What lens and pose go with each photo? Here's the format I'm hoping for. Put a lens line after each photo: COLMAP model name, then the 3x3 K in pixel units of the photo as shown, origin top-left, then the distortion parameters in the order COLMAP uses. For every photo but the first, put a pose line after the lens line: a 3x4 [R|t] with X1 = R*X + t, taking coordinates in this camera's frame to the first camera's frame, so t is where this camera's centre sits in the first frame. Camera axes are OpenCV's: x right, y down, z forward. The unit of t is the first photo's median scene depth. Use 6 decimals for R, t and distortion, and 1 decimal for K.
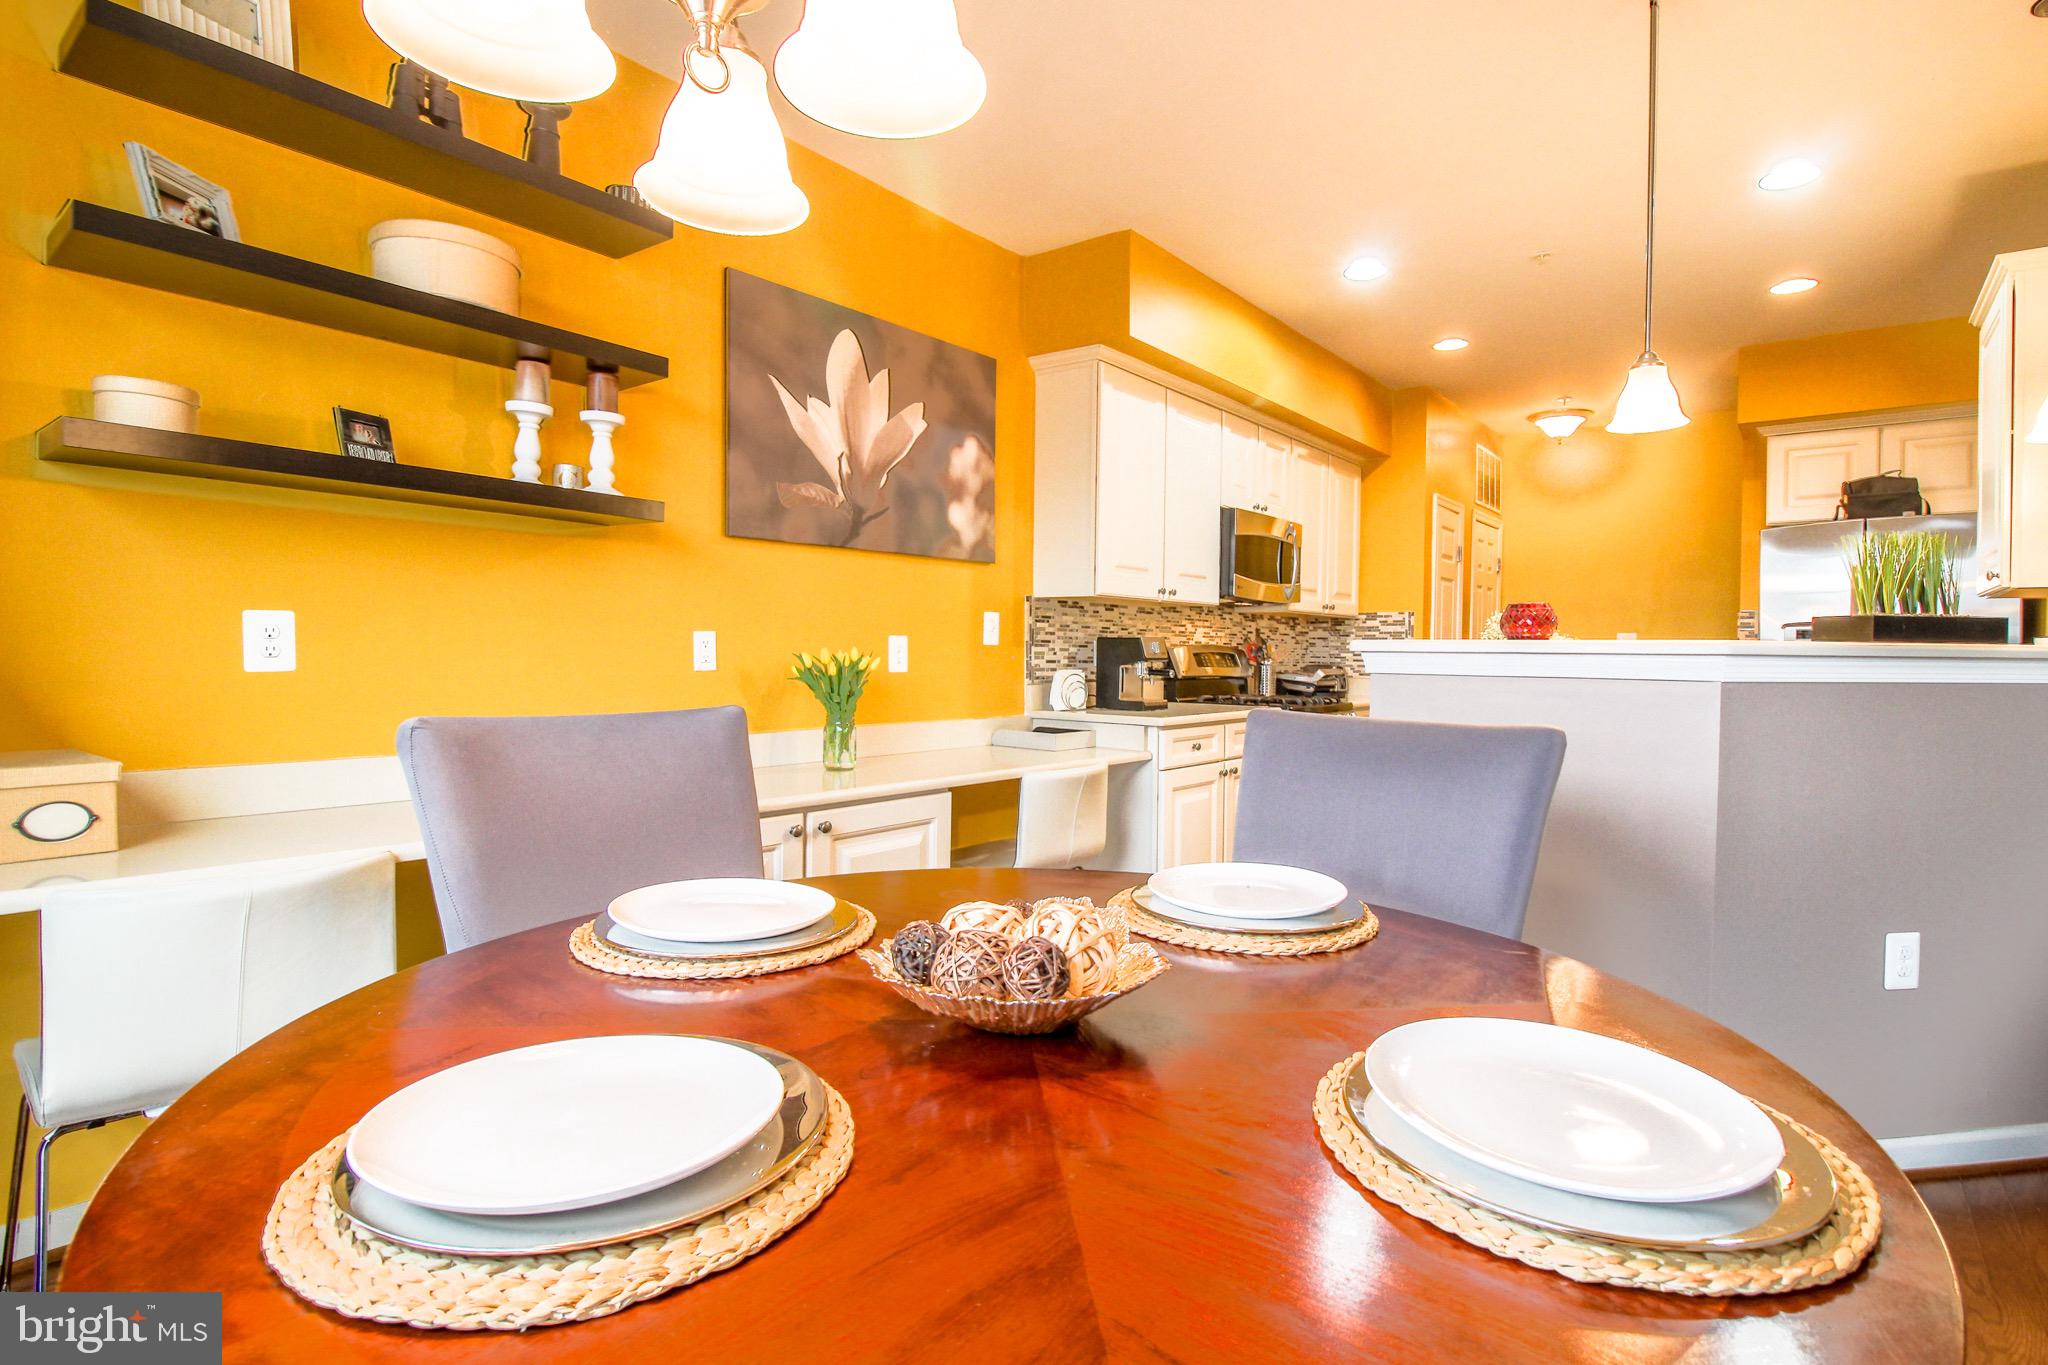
lens RADIAL K [[1003.1, 0, 1050.3], [0, 1003.1, 660.6], [0, 0, 1]] dist [0.002027, -0.012447]
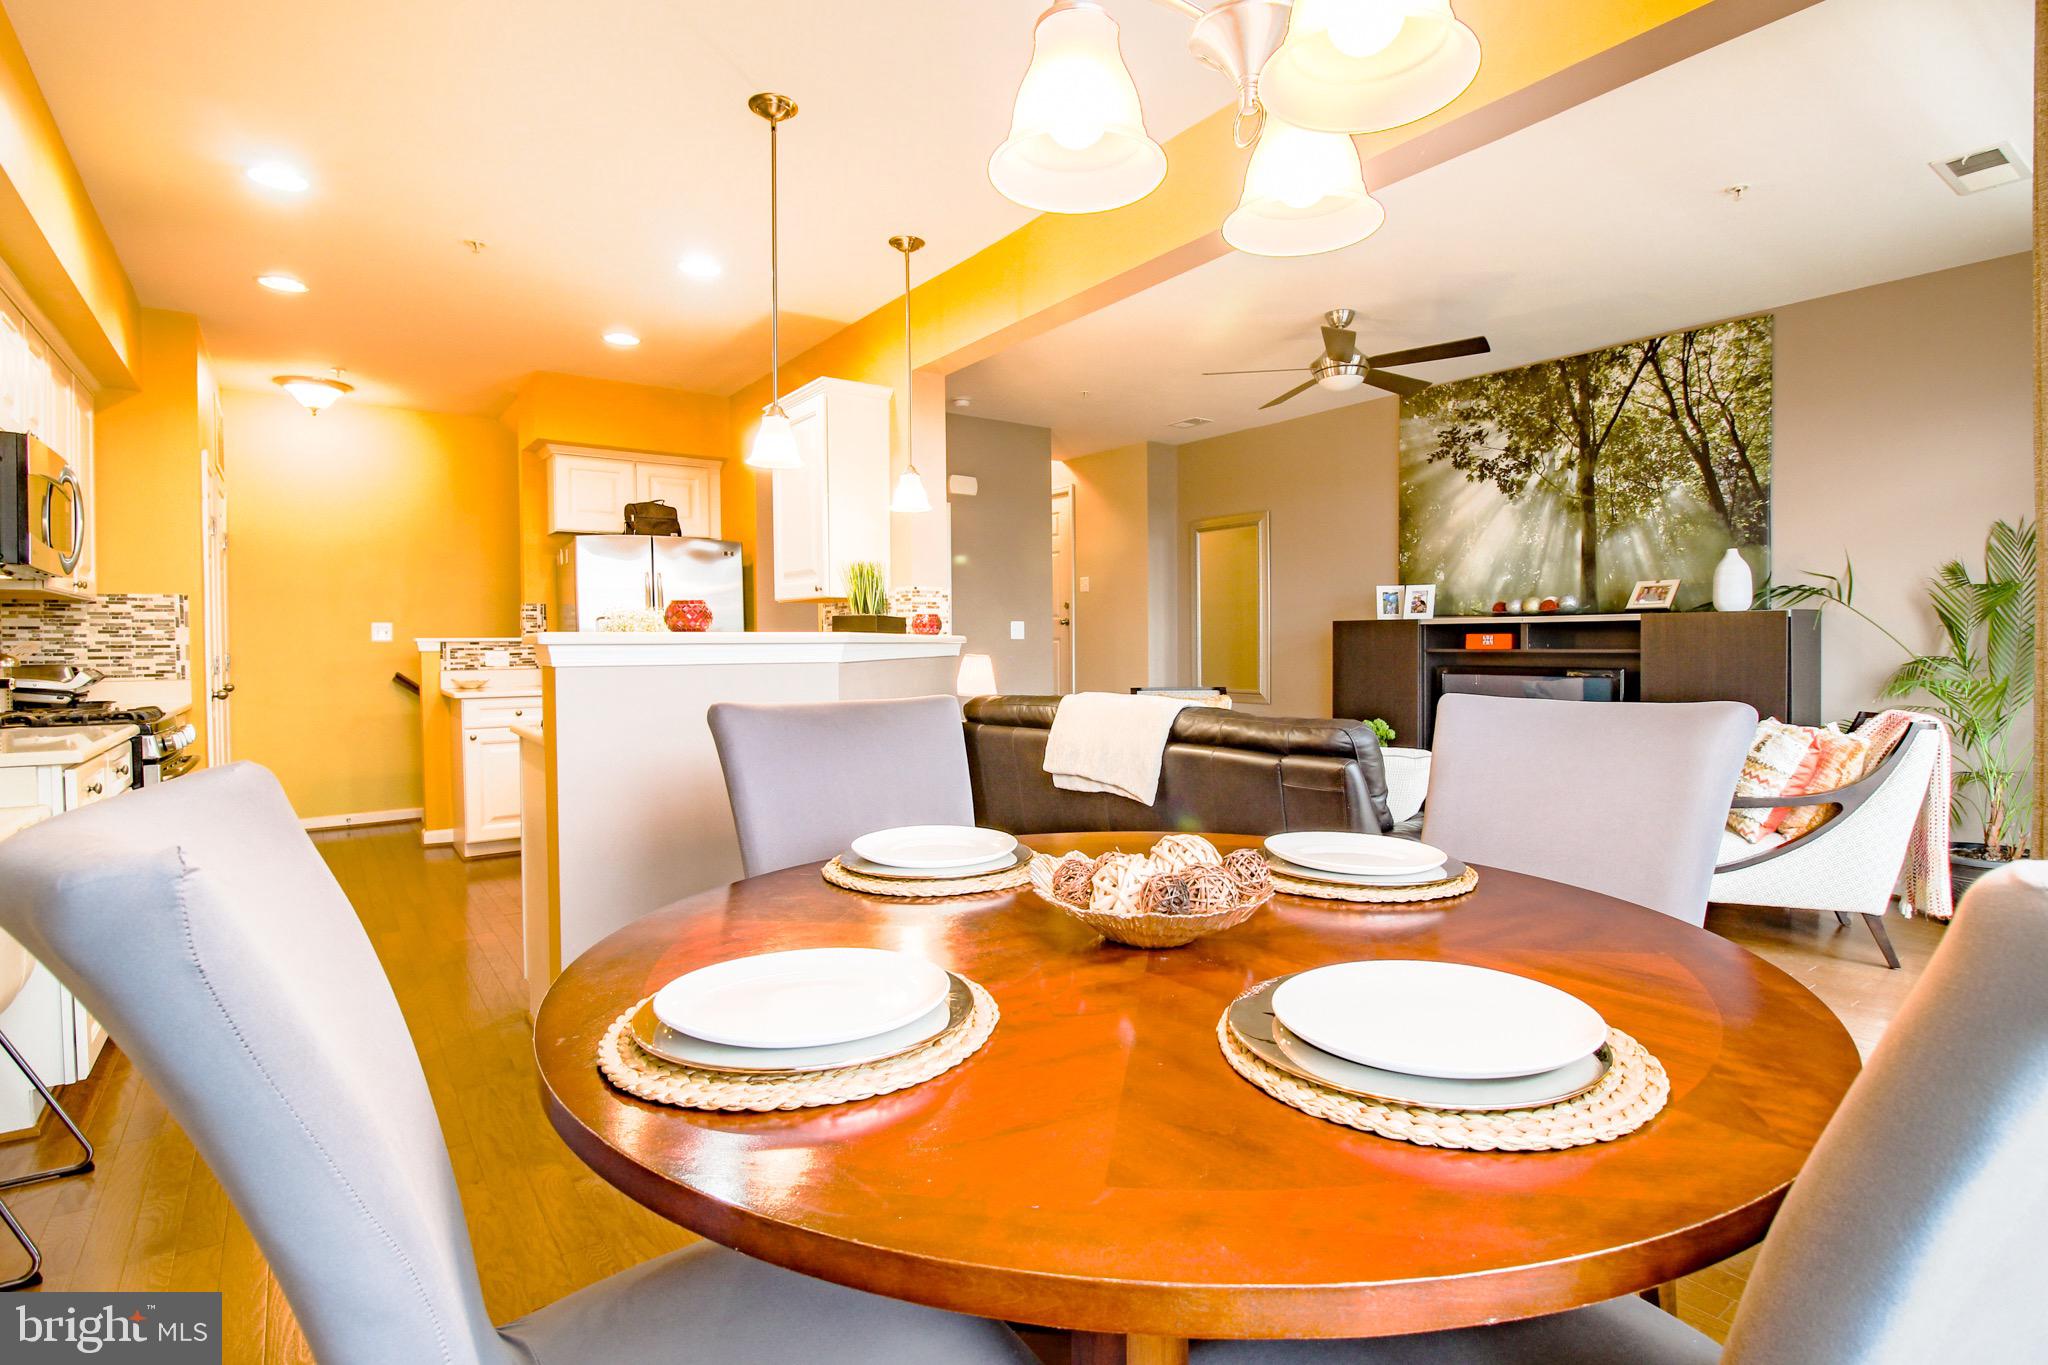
lens RADIAL K [[1003.1, 0, 1026.2], [0, 1003.1, 667.5], [0, 0, 1]] dist [0.002027, -0.012447]
pose [[0.276872, -0.036114, 0.960228, -0.346007], [0.018411, 0.999309, 0.032275, -0.006623], [-0.960730, 0.008743, 0.277346, 0.220043]]
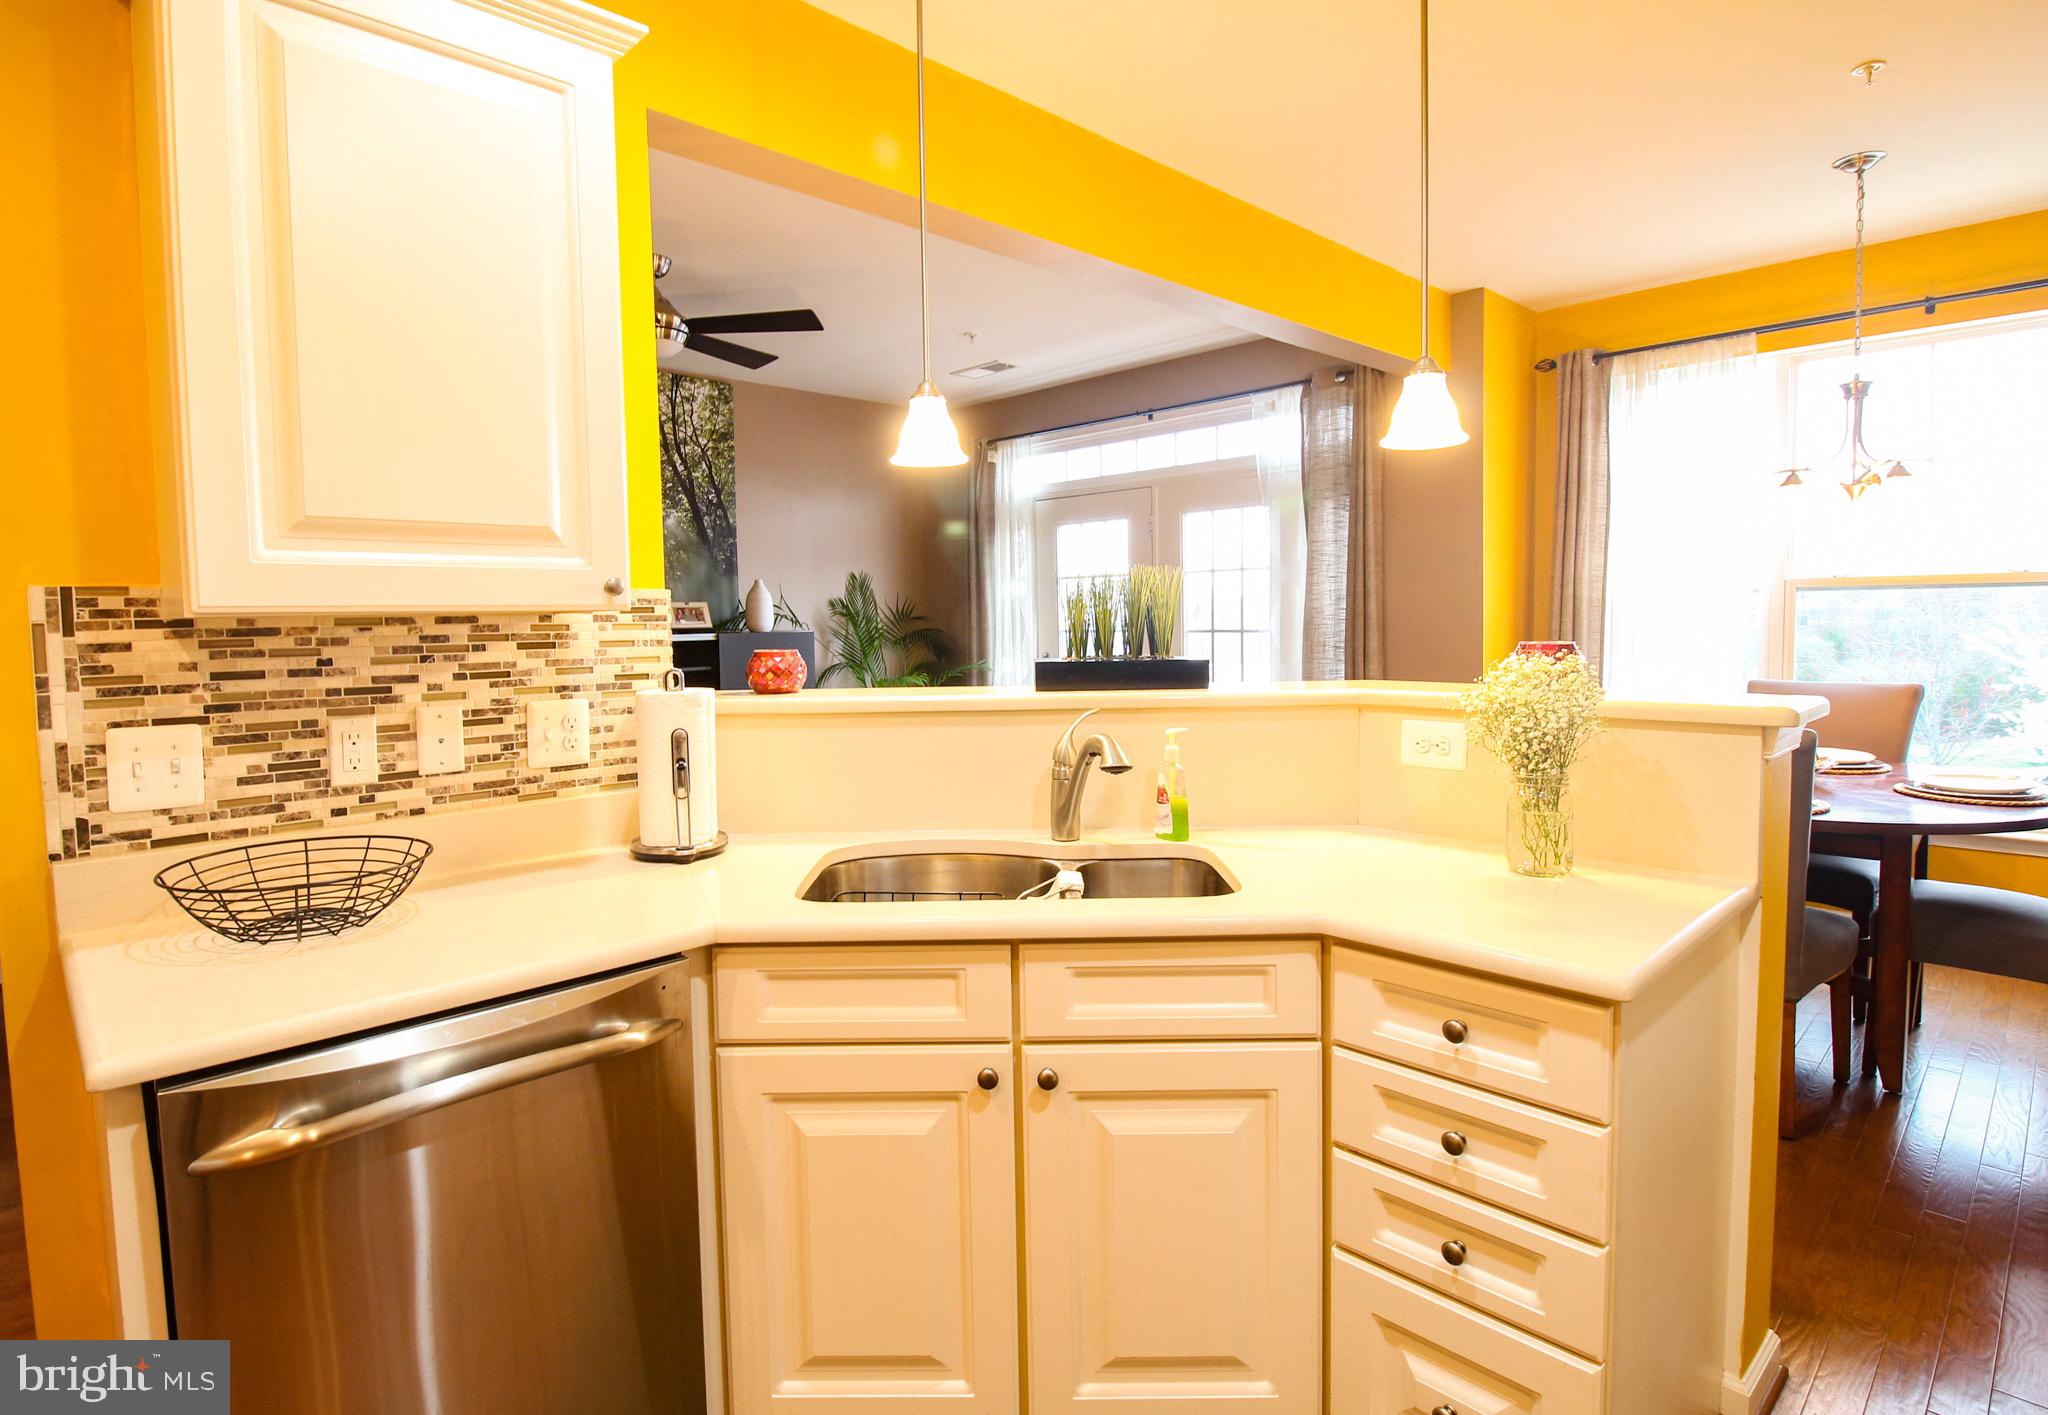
lens RADIAL K [[1053.7, 0, 1033.6], [0, 1053.7, 678.1], [0, 0, 1]] dist [-0.014622, -0.001113]
pose [[-0.992332, -0.004197, 0.123527, 0.504185], [0.004550, 0.997505, 0.070449, -0.060254], [-0.123515, 0.070471, -0.989837, 1.241087]]
